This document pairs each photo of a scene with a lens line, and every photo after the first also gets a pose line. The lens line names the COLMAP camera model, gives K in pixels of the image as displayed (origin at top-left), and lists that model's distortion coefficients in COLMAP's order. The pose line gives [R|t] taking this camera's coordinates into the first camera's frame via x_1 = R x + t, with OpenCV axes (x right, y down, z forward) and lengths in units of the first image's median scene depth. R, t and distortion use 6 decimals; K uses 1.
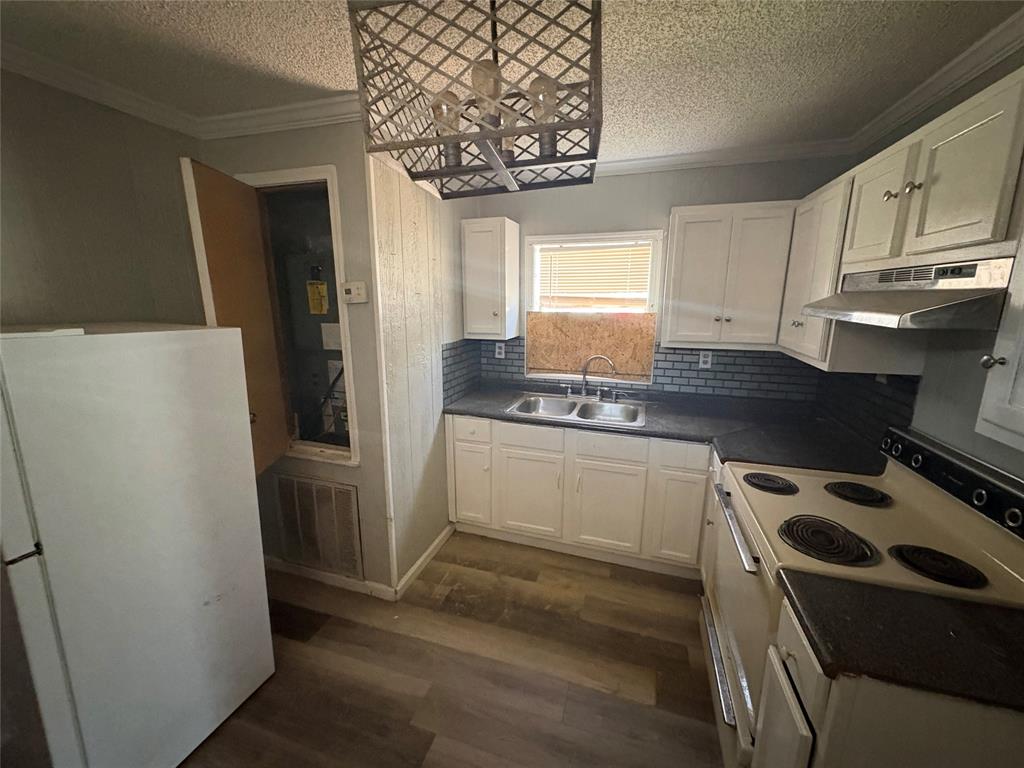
lens RADIAL K [[412.1, 0, 508.1], [0, 412.1, 384.3], [0, 0, 1]] dist [0.001984, -0.000426]
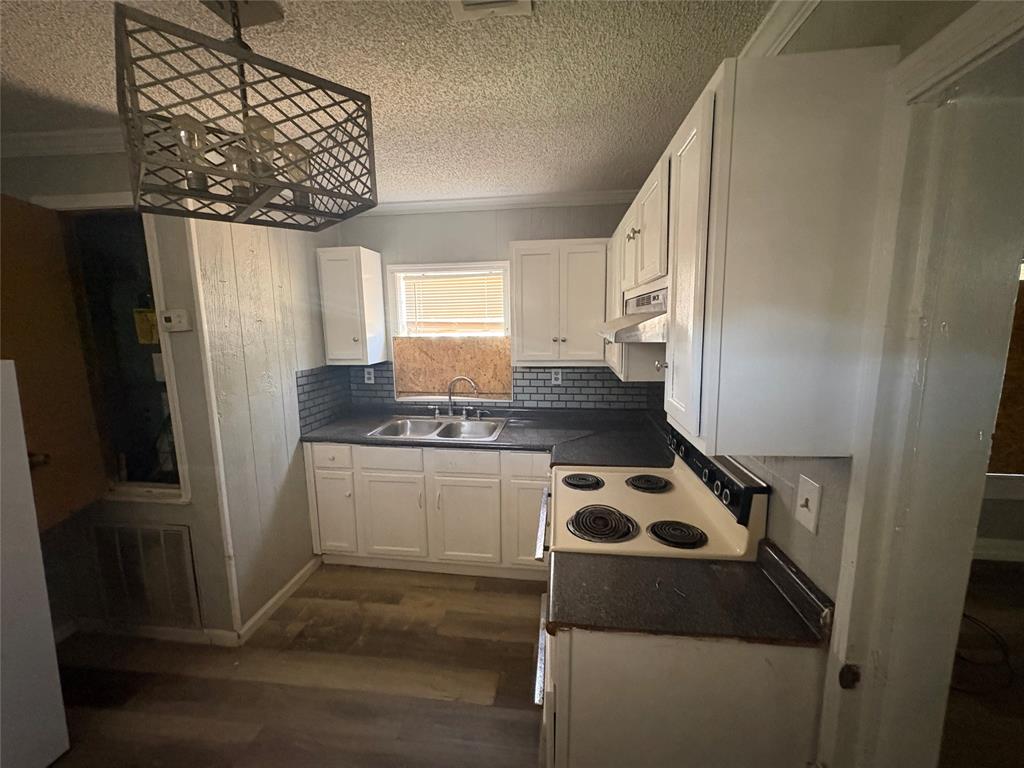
lens RADIAL K [[412.1, 0, 508.3], [0, 412.1, 383.6], [0, 0, 1]] dist [0.001984, -0.000426]
pose [[0.980849, -0.042355, 0.190108, 0.164299], [0.054207, 0.996868, -0.057581, 0.018245], [-0.187073, 0.066783, 0.980073, -0.066531]]
